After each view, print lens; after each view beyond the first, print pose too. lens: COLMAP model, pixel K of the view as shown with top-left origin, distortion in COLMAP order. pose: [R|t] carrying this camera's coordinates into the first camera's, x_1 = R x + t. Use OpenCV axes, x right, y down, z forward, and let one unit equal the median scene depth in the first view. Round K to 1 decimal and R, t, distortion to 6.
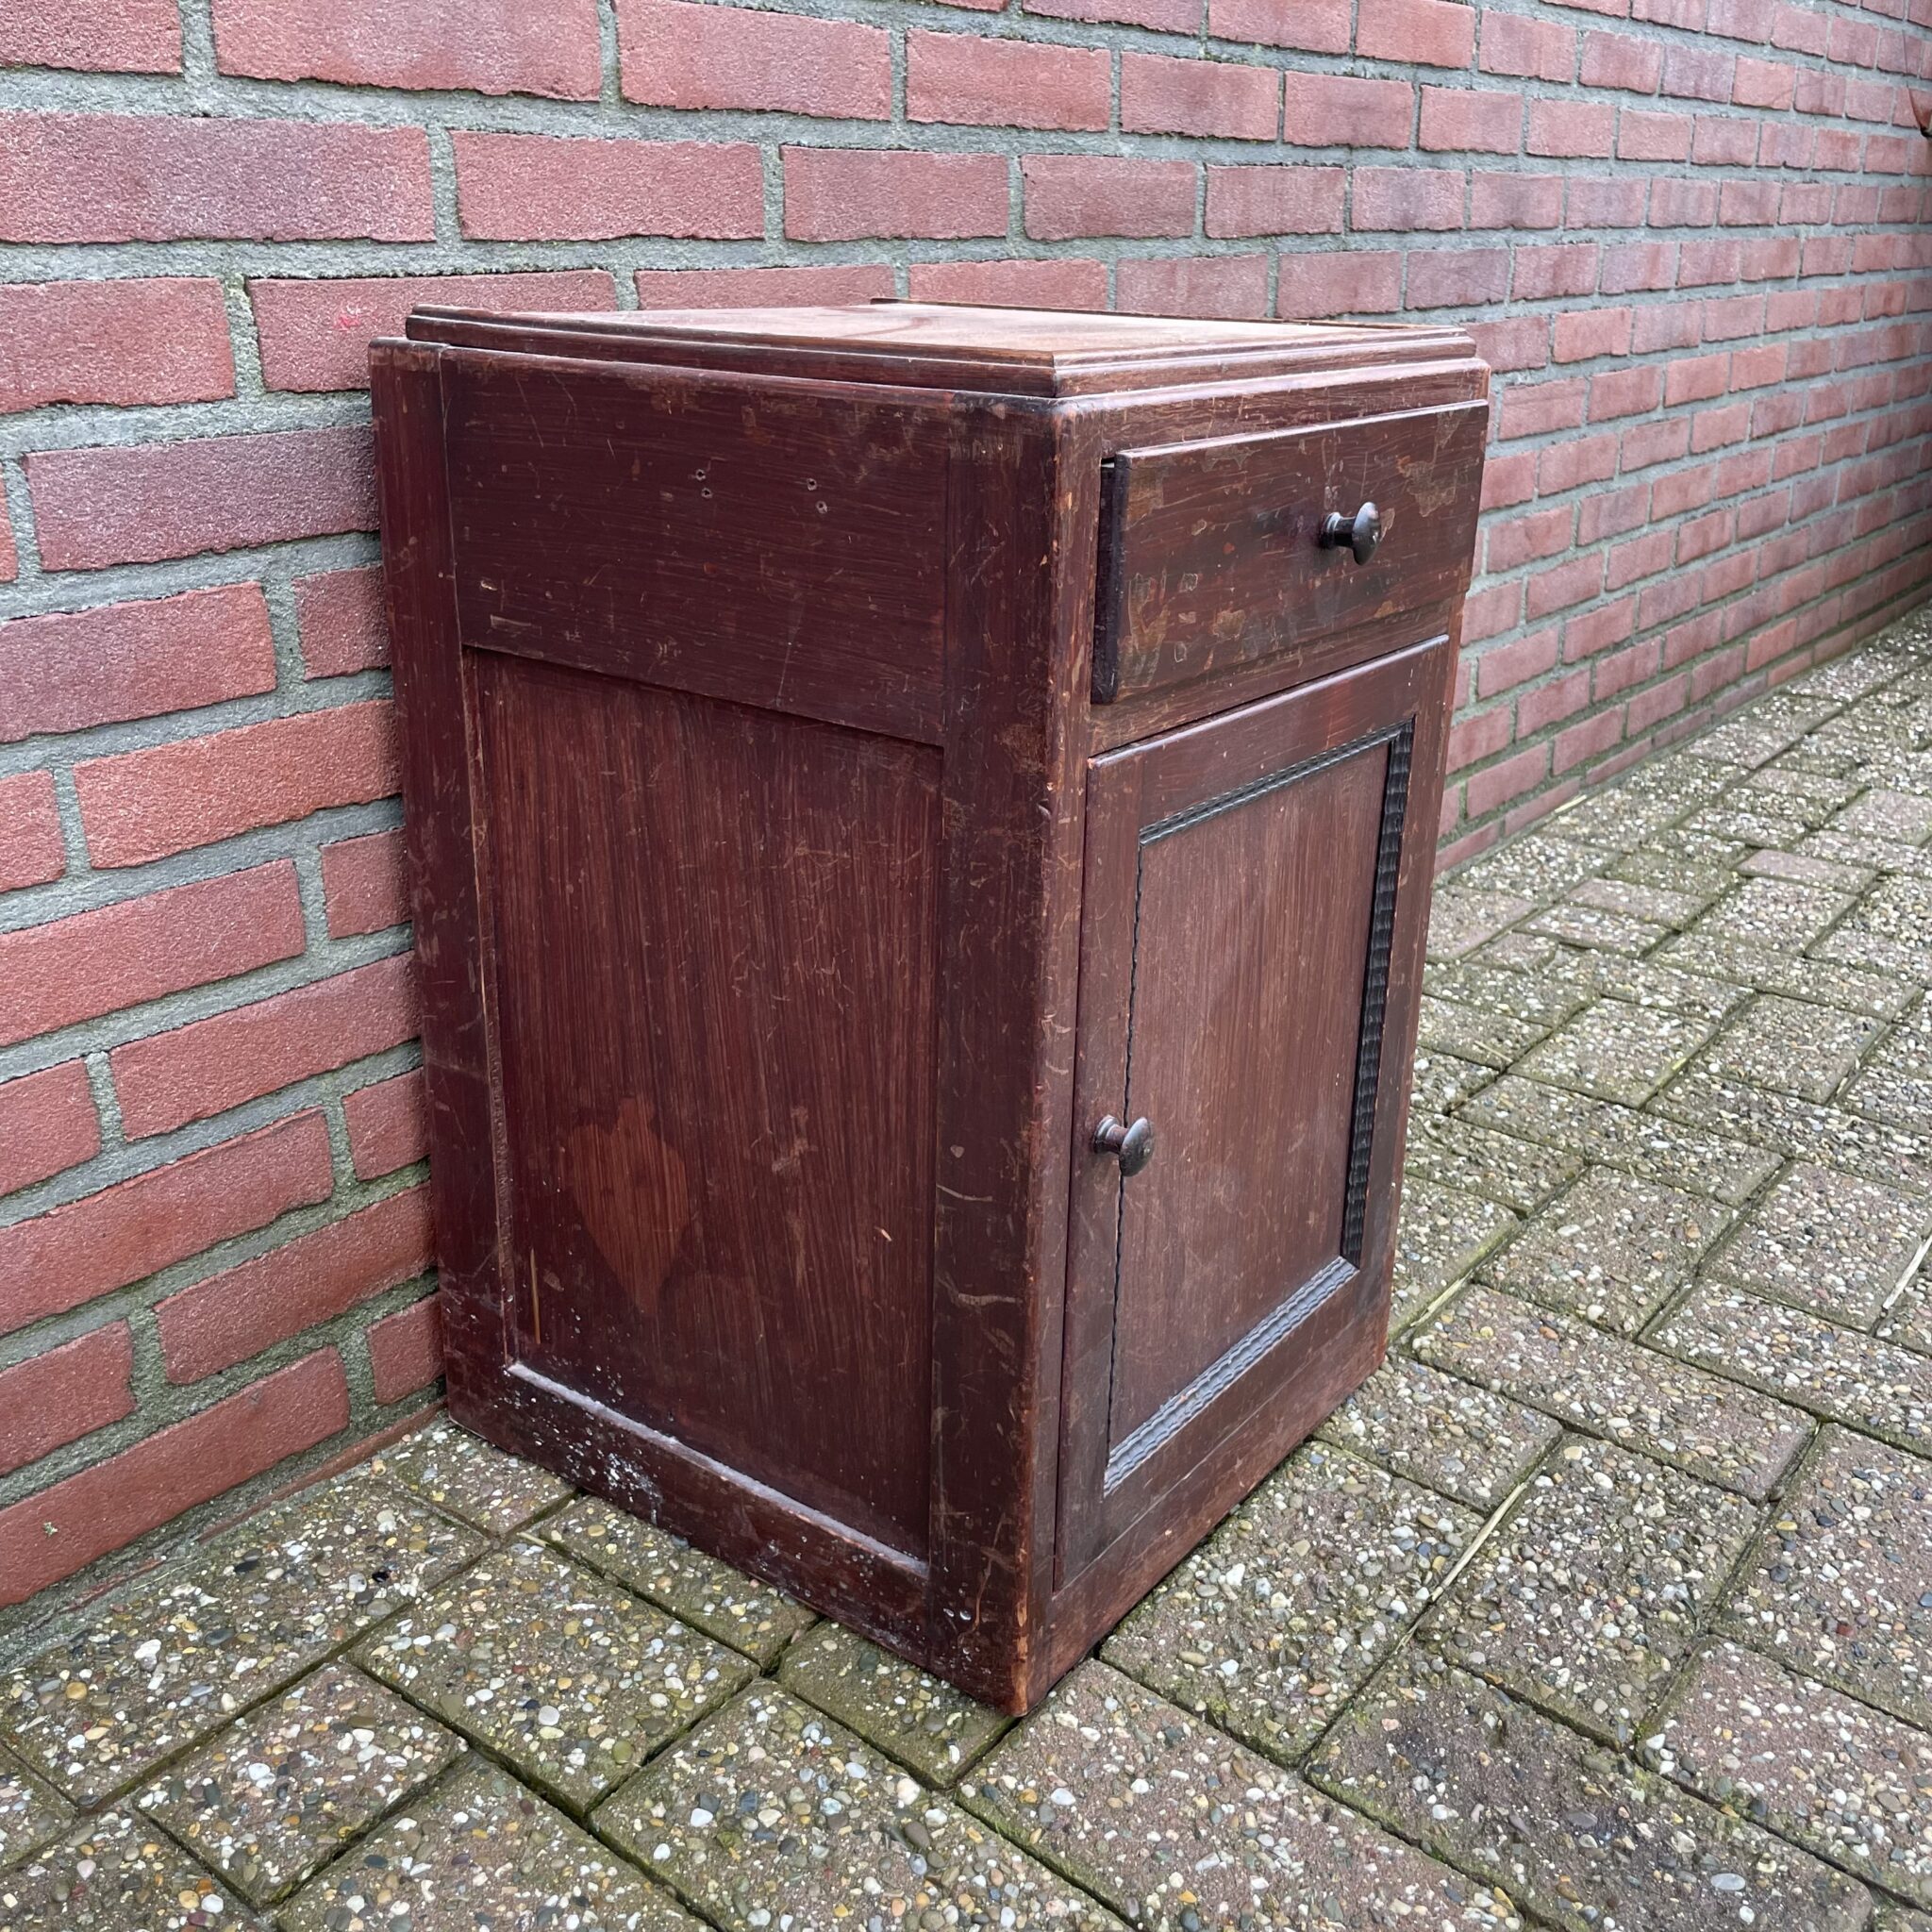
lens RADIAL K [[1970.0, 0, 986.2], [0, 1970.0, 940.8], [0, 0, 1]] dist [0.073295, -0.102151]
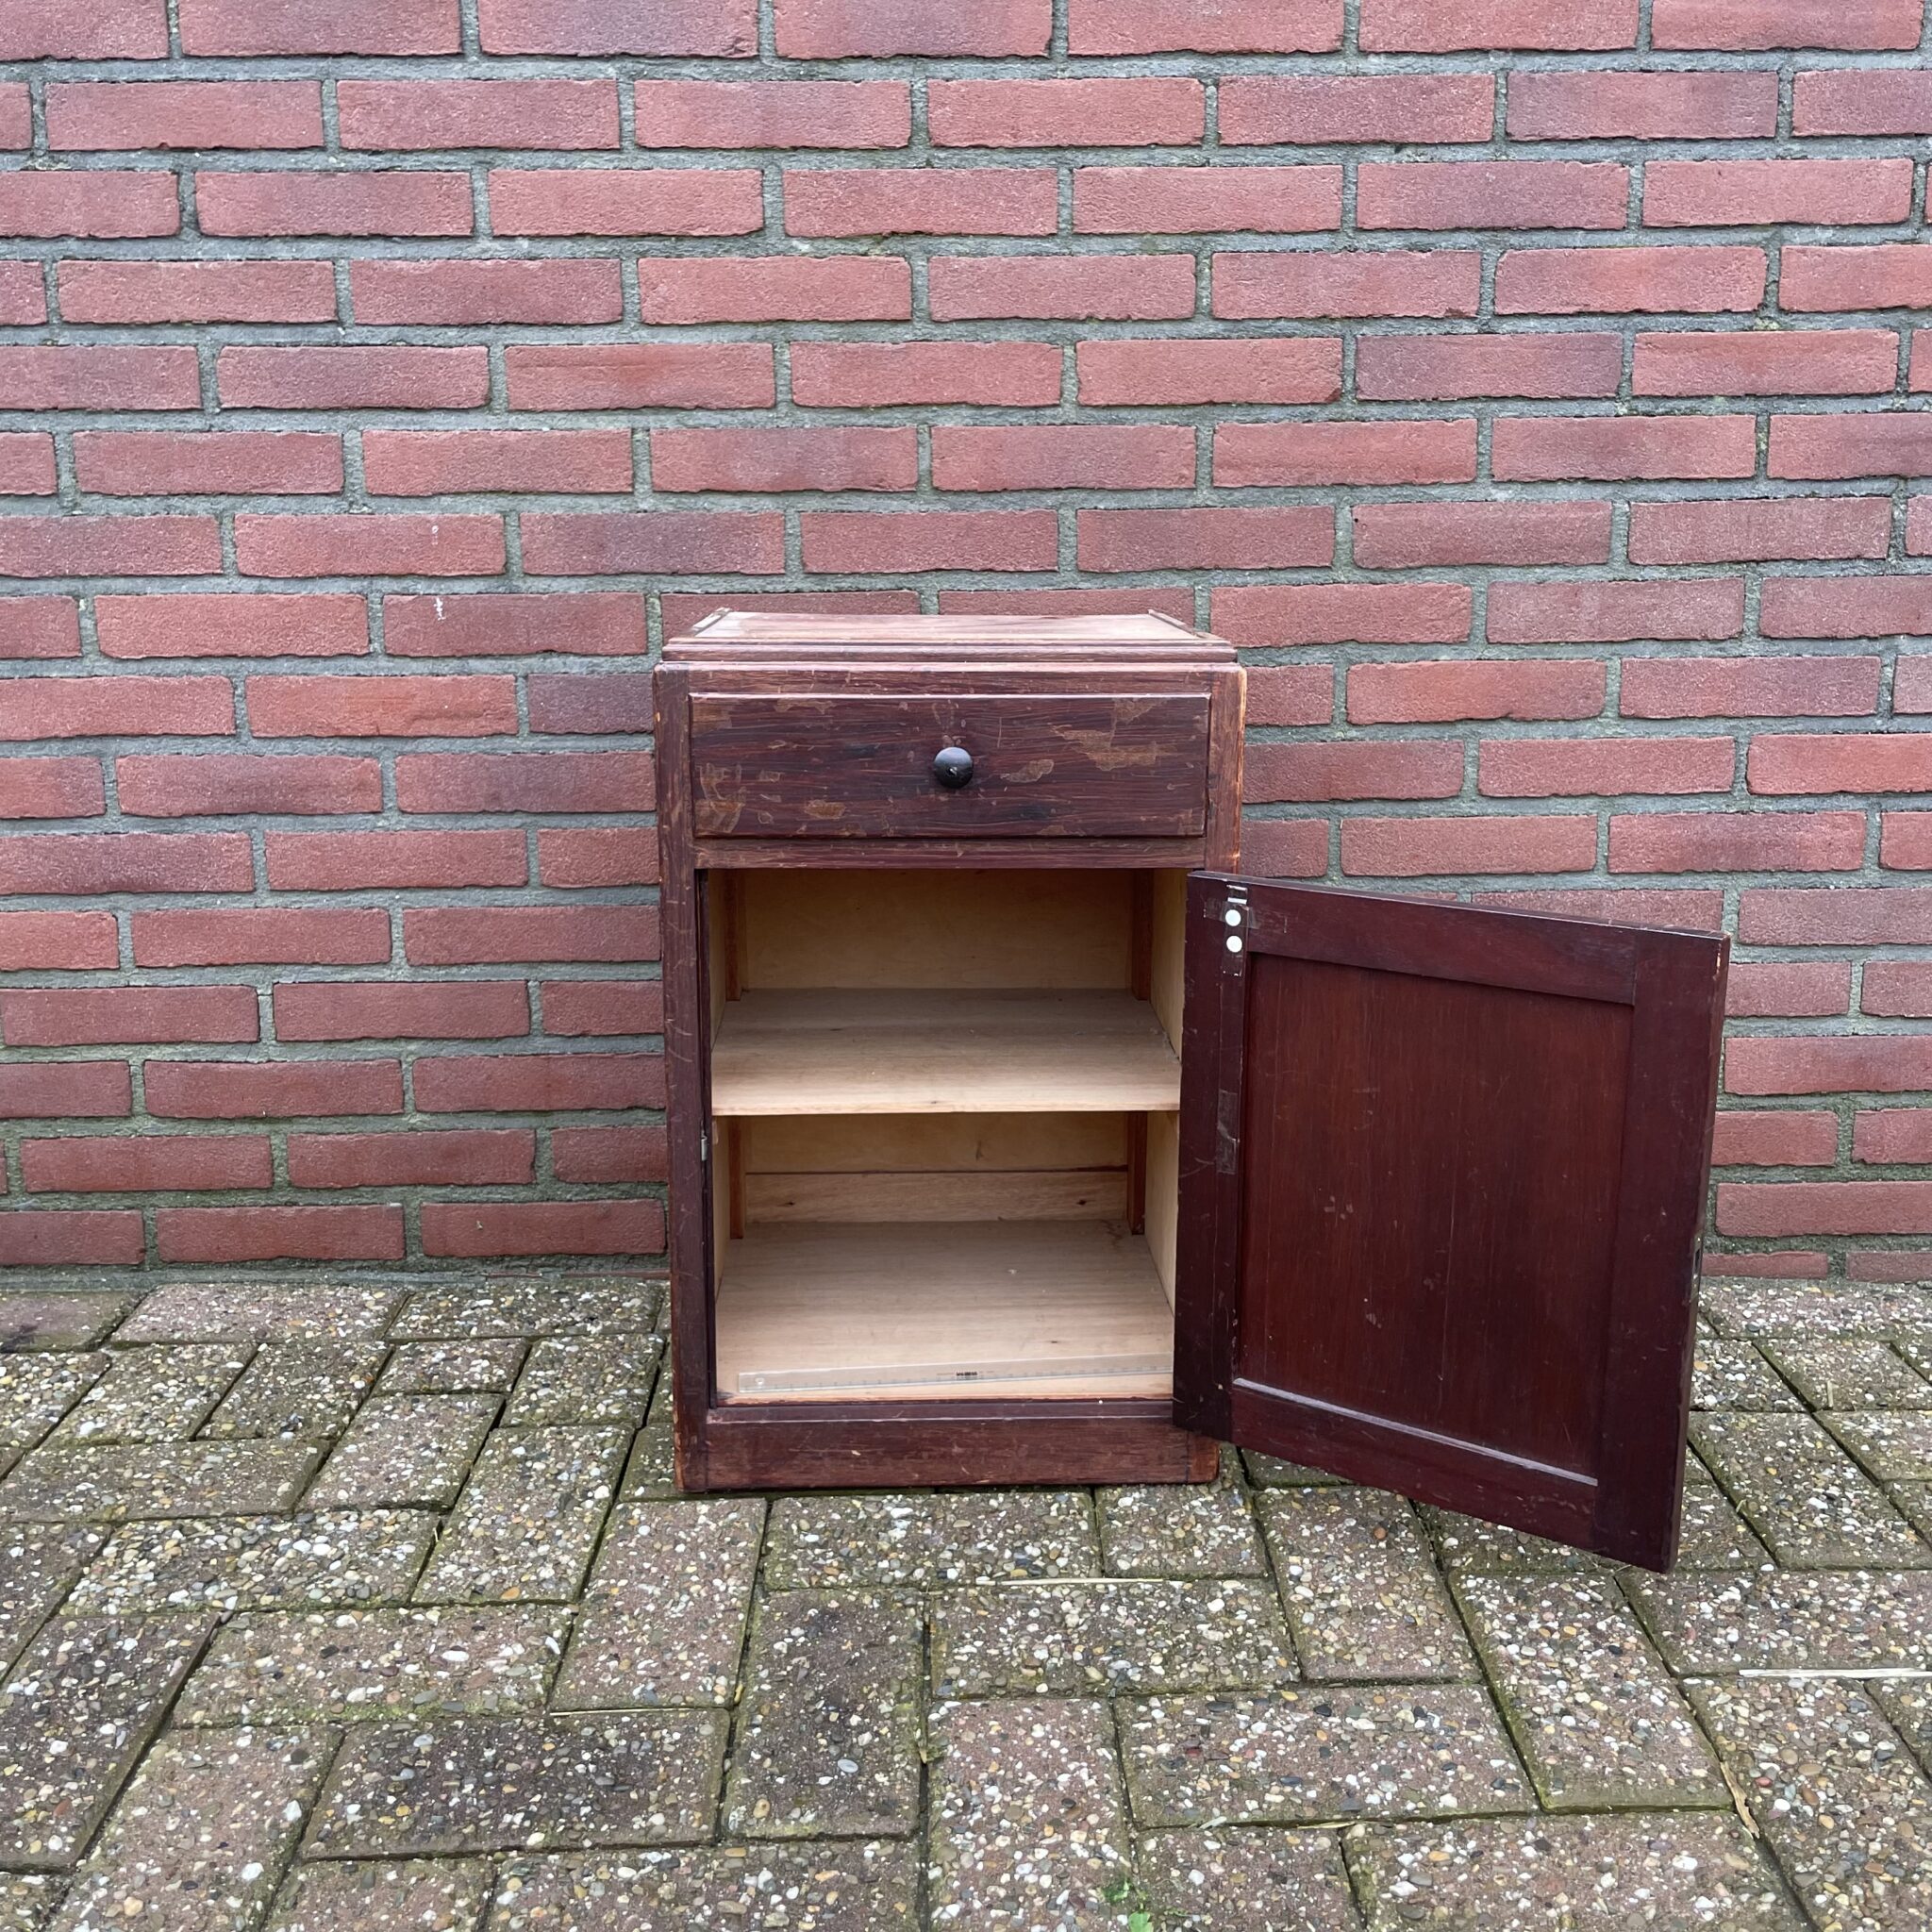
lens RADIAL K [[1957.6, 0, 979.1], [0, 1957.6, 954.0], [0, 0, 1]] dist [0.074045, -0.098976]
pose [[0.621357, 0.153435, -0.768358, 1.158127], [-0.257495, 0.966159, -0.015297, -0.046019], [0.740008, 0.207353, 0.639838, 0.093267]]
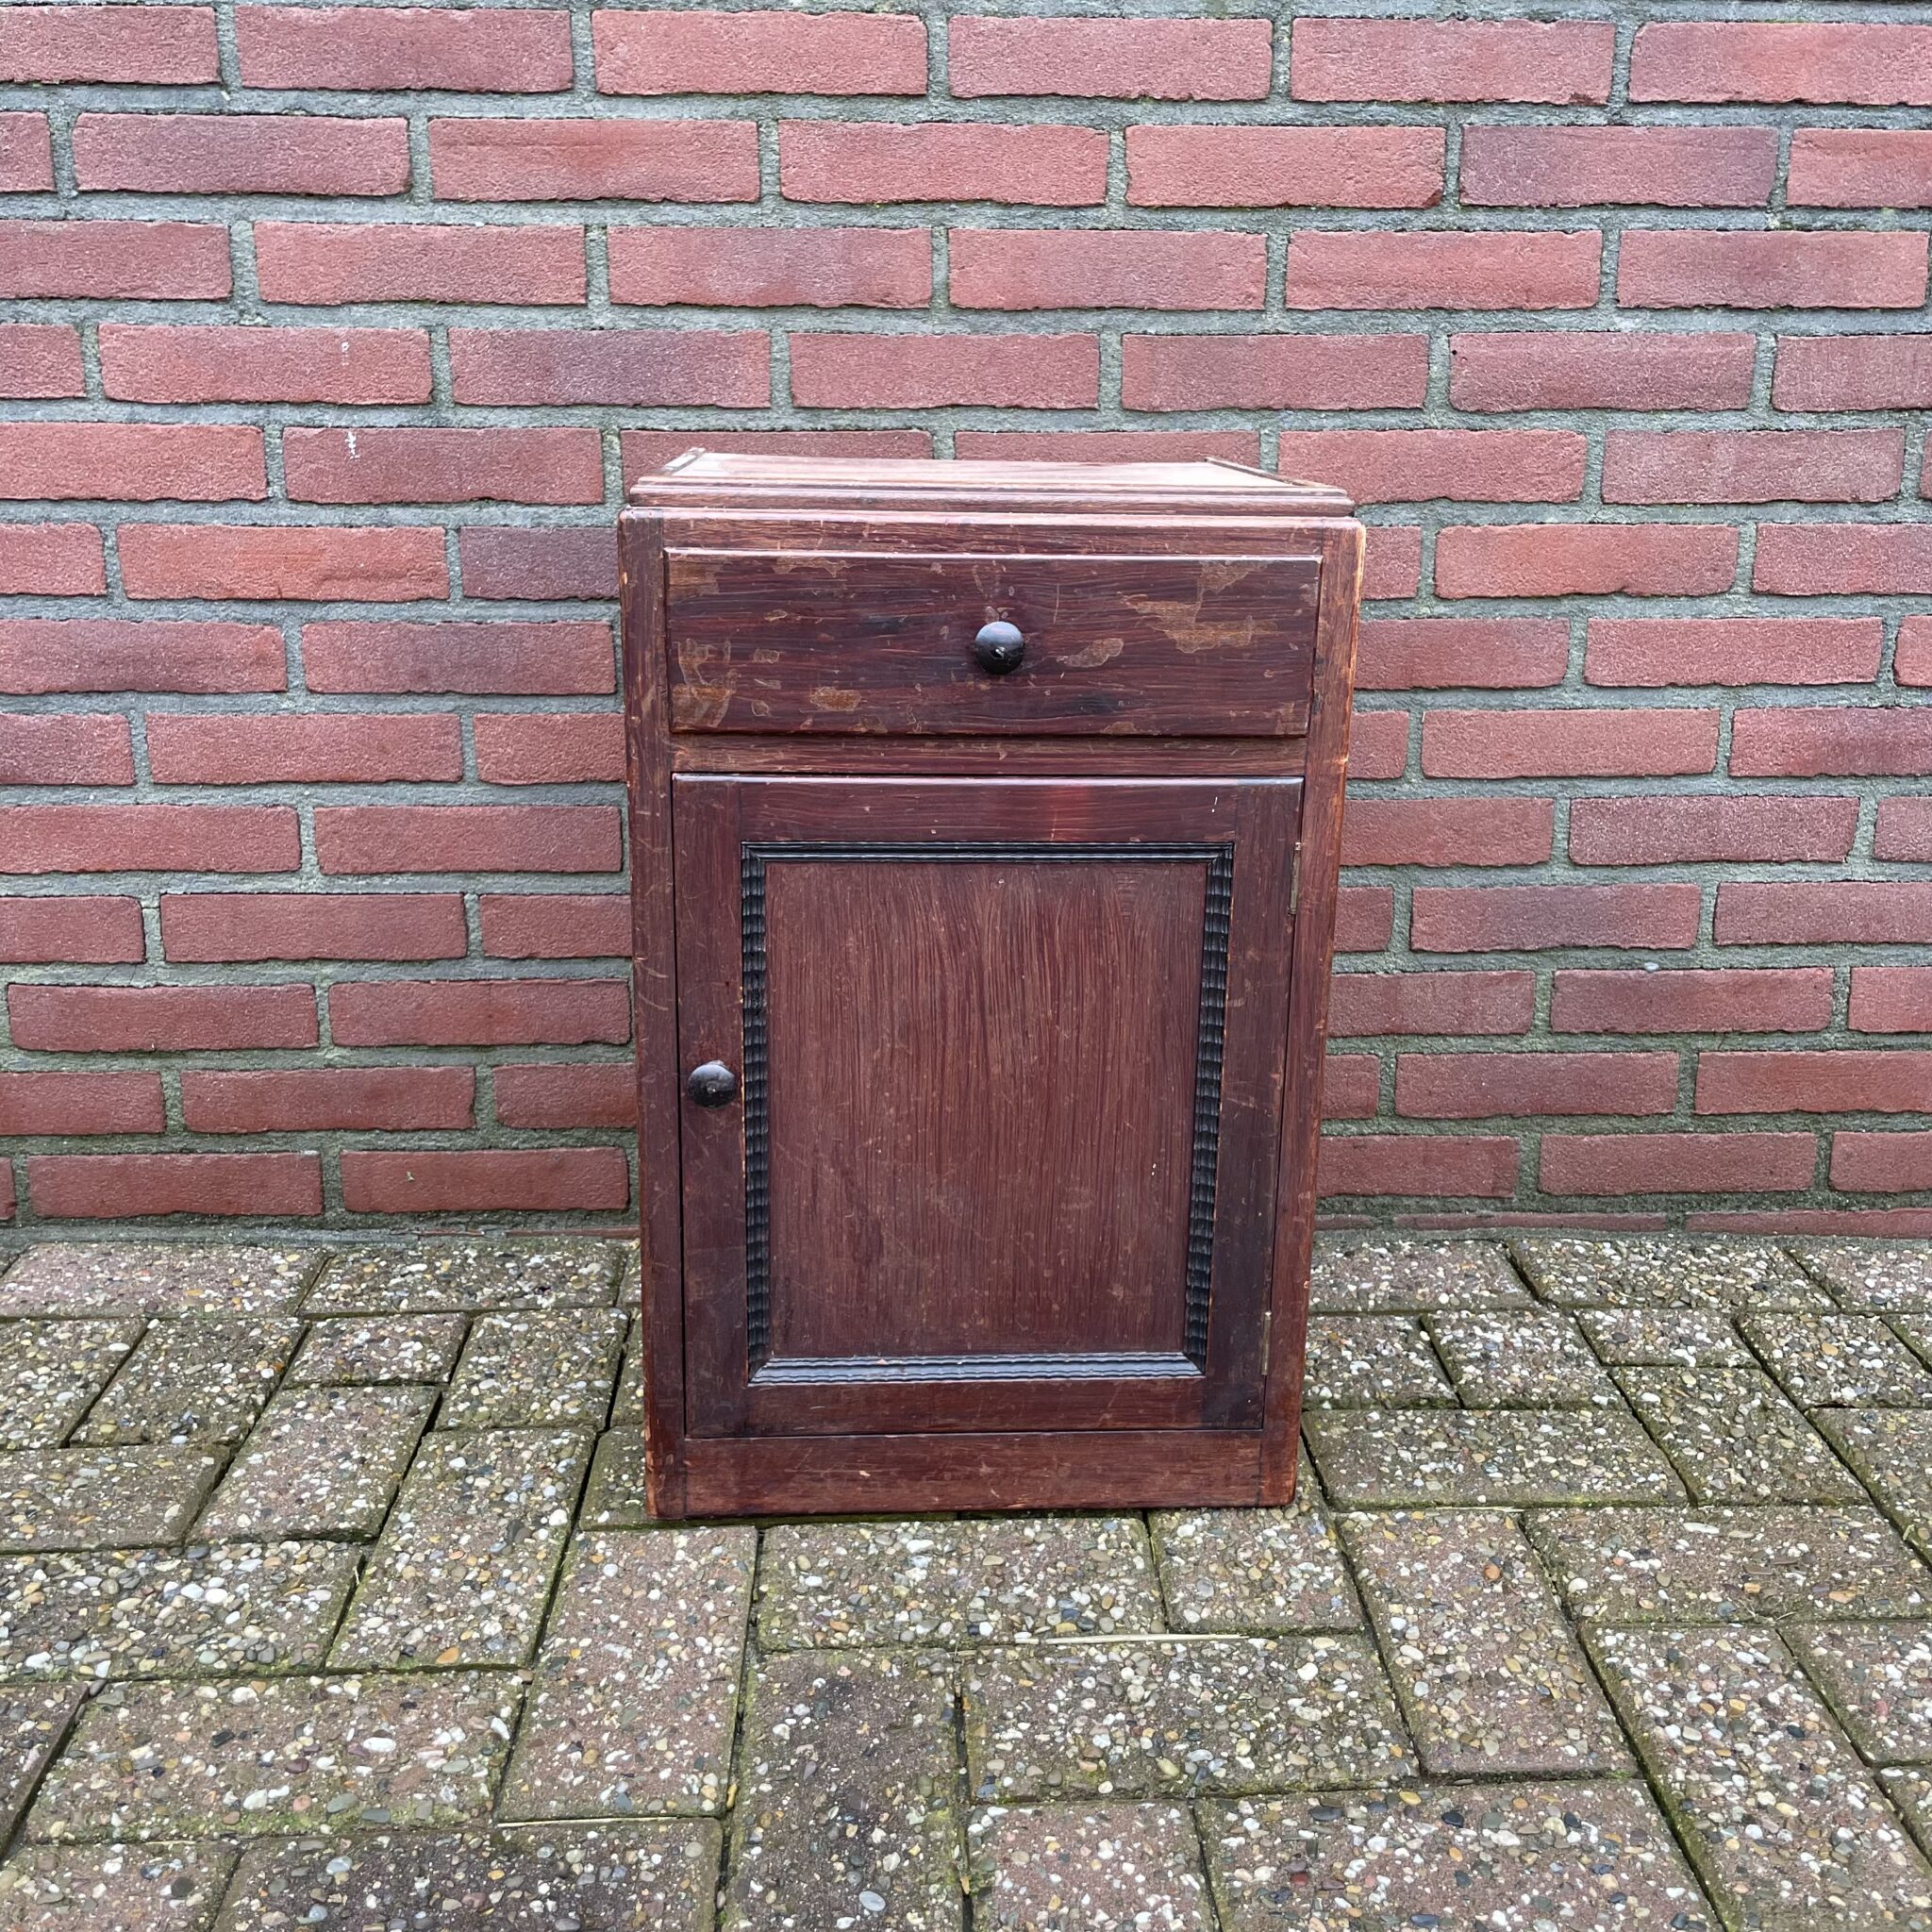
lens RADIAL K [[1957.6, 0, 979.1], [0, 1957.6, 954.0], [0, 0, 1]] dist [0.074045, -0.098976]
pose [[0.641414, 0.204784, -0.739359, 0.928232], [-0.264611, 0.963632, 0.037345, -0.060303], [0.720117, 0.171689, 0.672275, 0.207778]]
